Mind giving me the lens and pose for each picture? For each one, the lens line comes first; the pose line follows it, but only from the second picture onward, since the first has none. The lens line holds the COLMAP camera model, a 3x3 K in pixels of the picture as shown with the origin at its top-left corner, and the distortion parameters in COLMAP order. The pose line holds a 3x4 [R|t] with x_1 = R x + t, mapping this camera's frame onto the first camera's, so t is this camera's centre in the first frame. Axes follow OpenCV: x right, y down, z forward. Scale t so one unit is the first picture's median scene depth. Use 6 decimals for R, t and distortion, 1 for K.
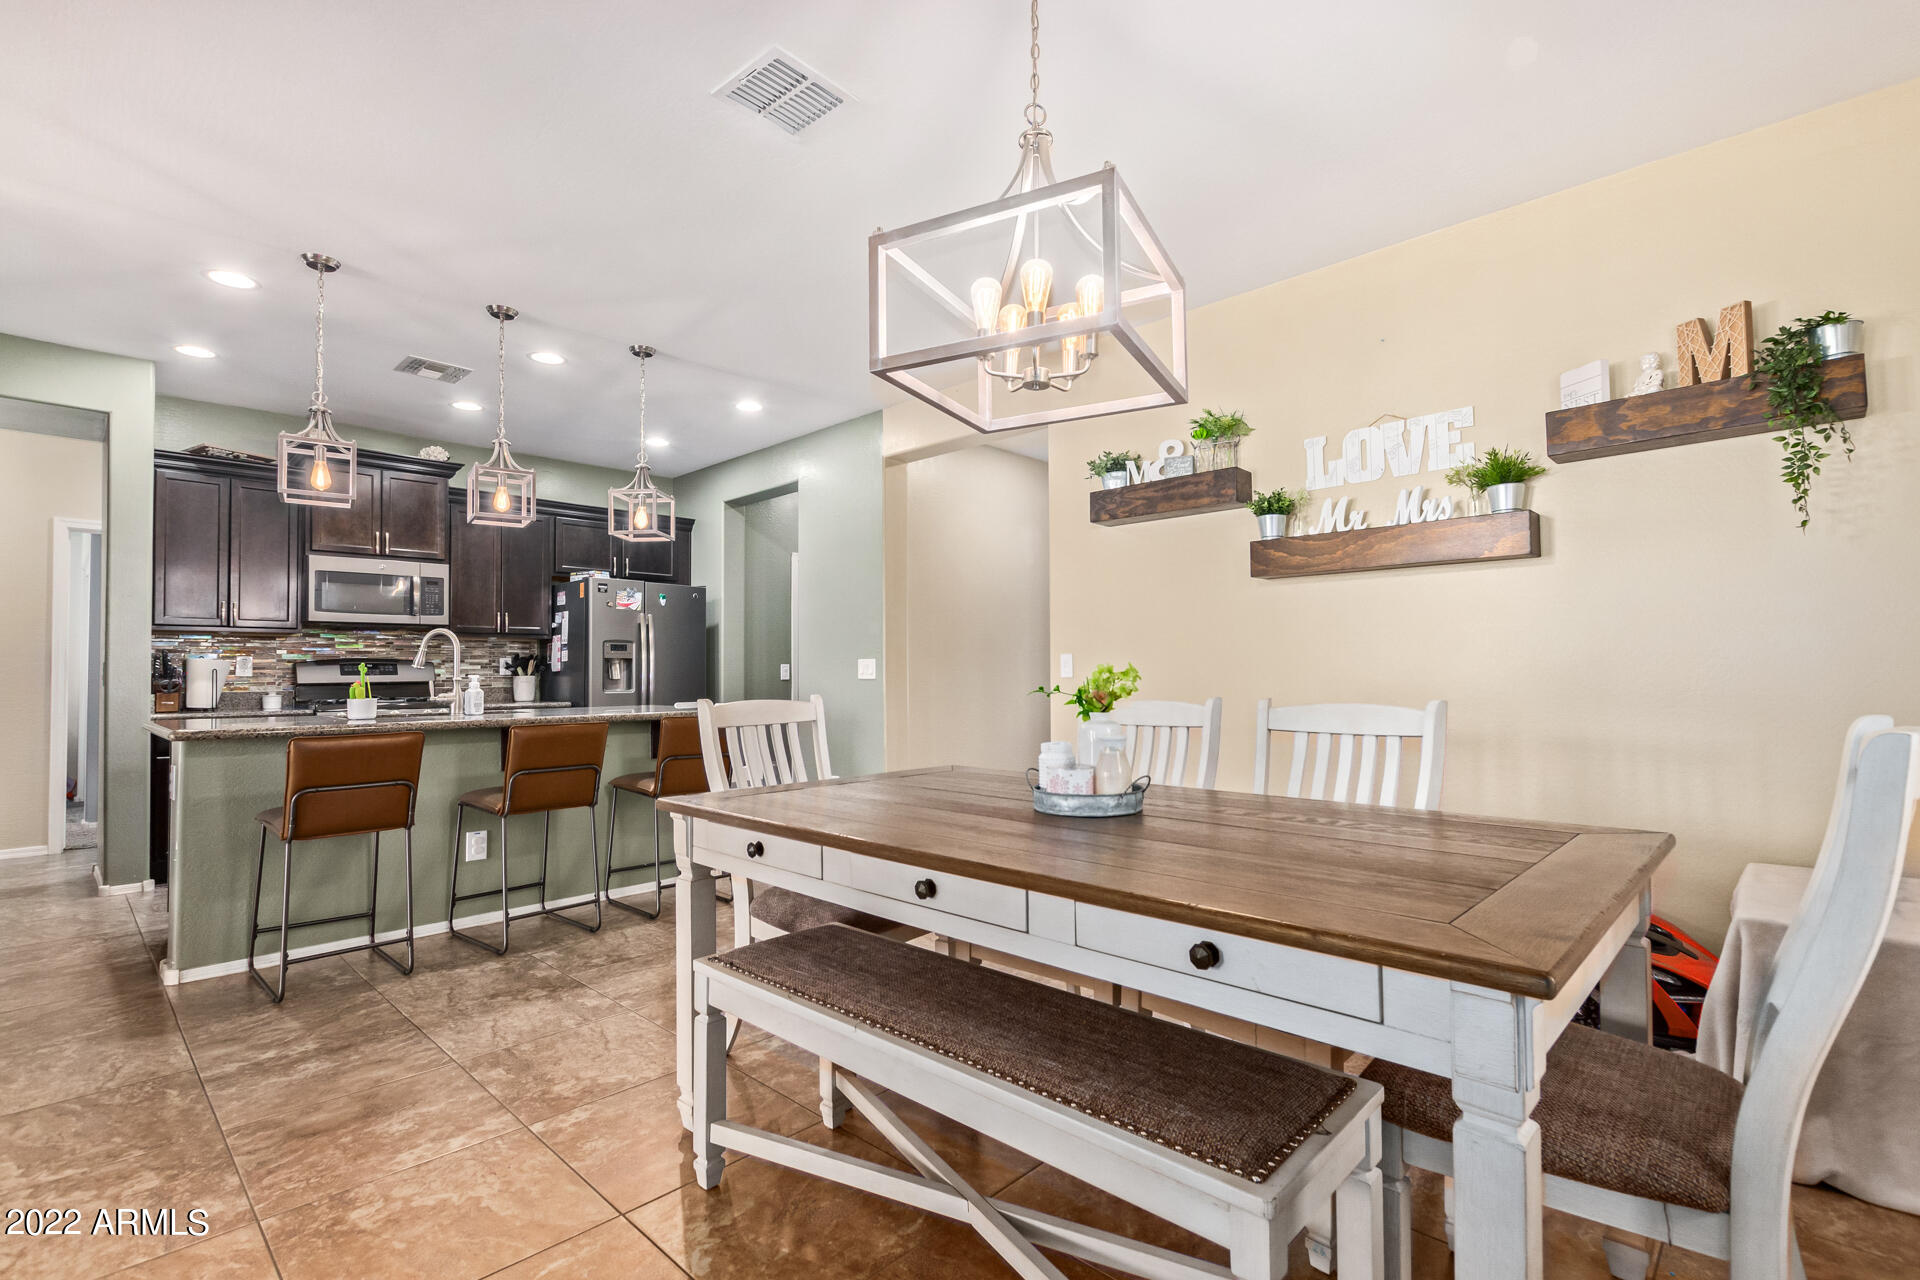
lens RADIAL K [[889.0, 0, 965.7], [0, 889.0, 641.7], [0, 0, 1]] dist [0.003890, 0.000616]
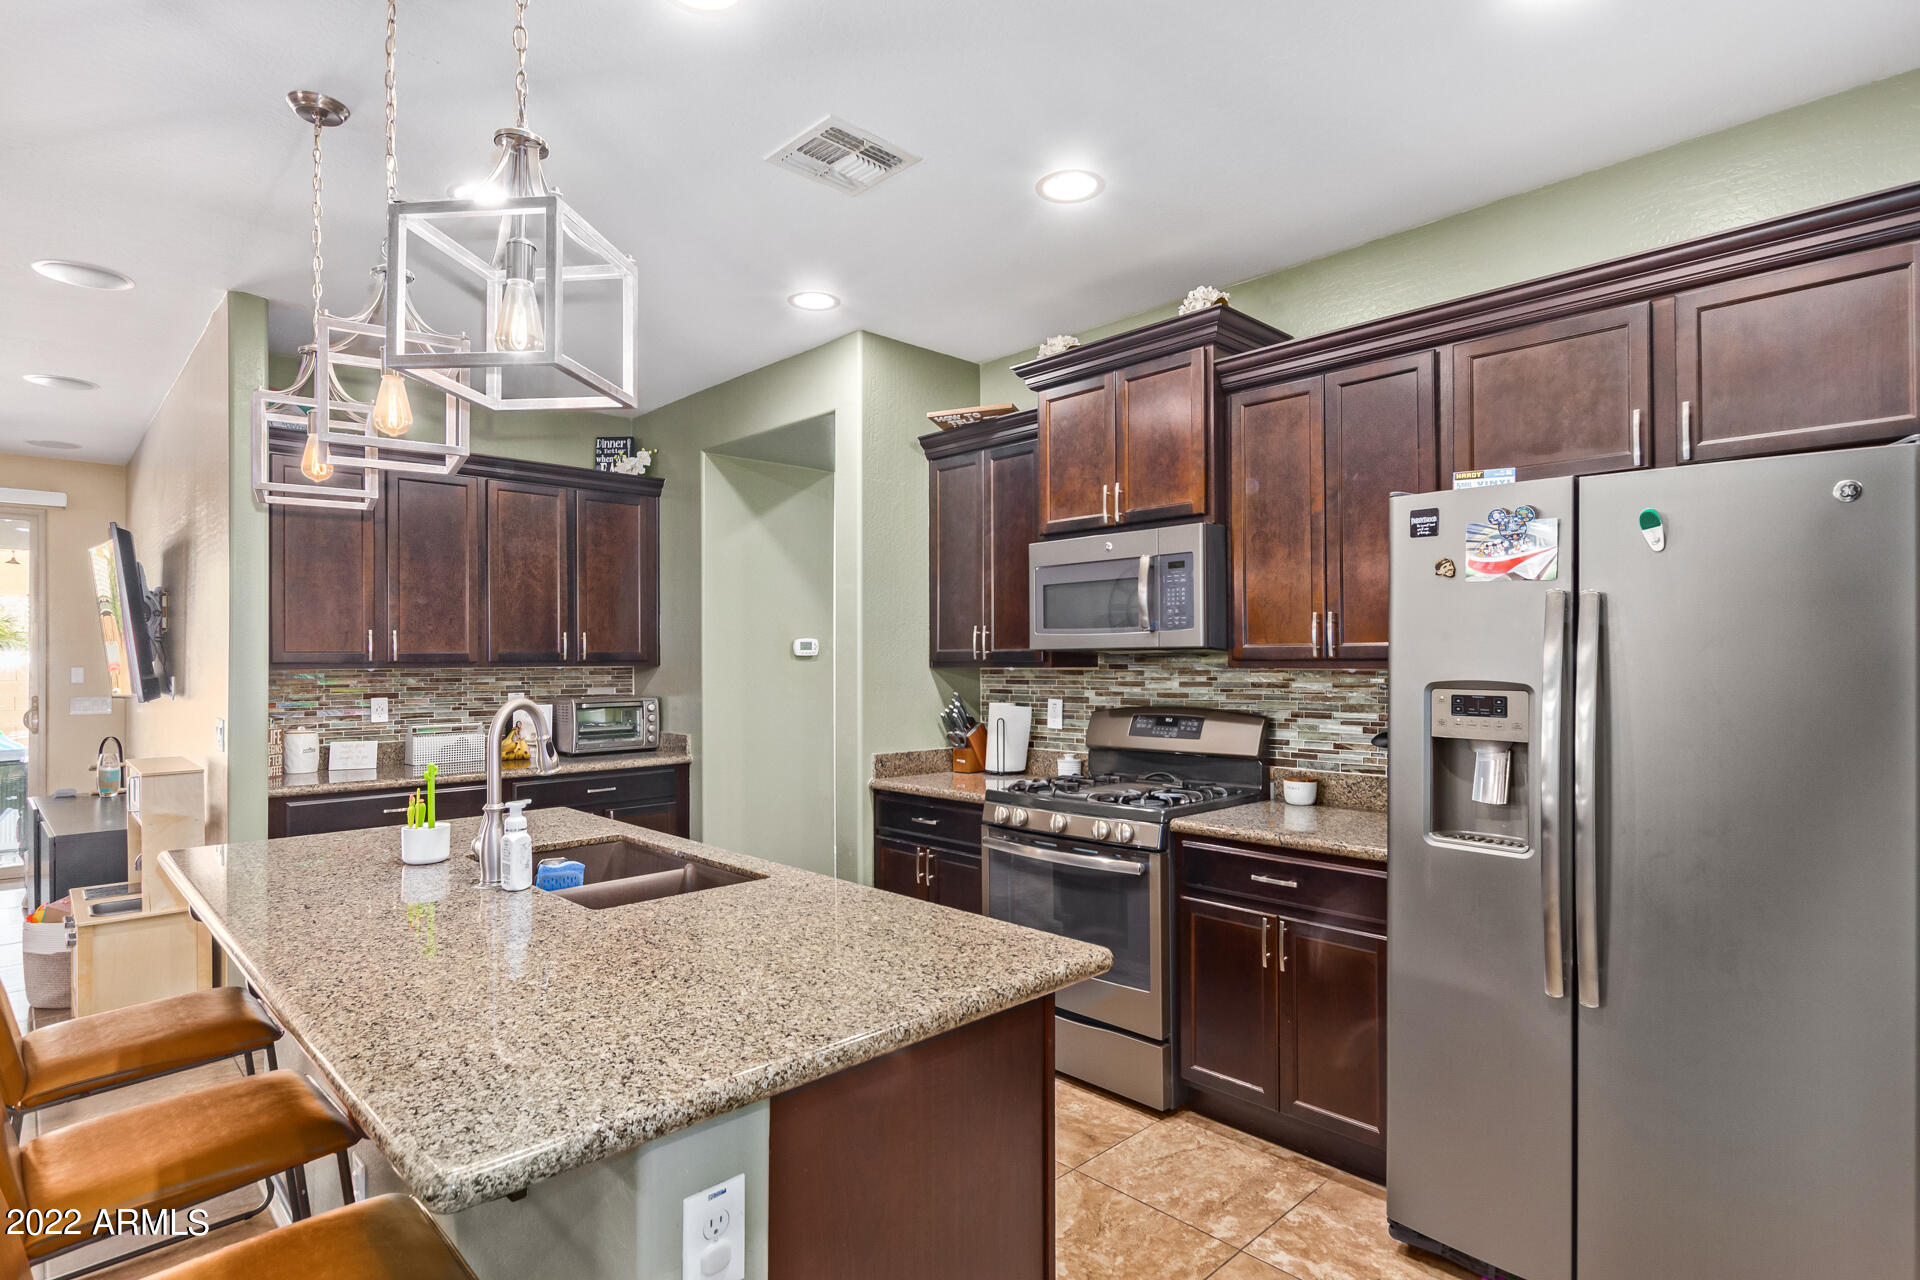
lens RADIAL K [[975.4, 0, 951.7], [0, 975.4, 664.5], [0, 0, 1]] dist [-0.002254, -0.000182]
pose [[-0.039651, 0.010890, -0.999154, -0.039503], [0.039414, 0.999179, 0.009326, -0.018590], [0.998436, -0.039011, -0.040047, 0.833920]]
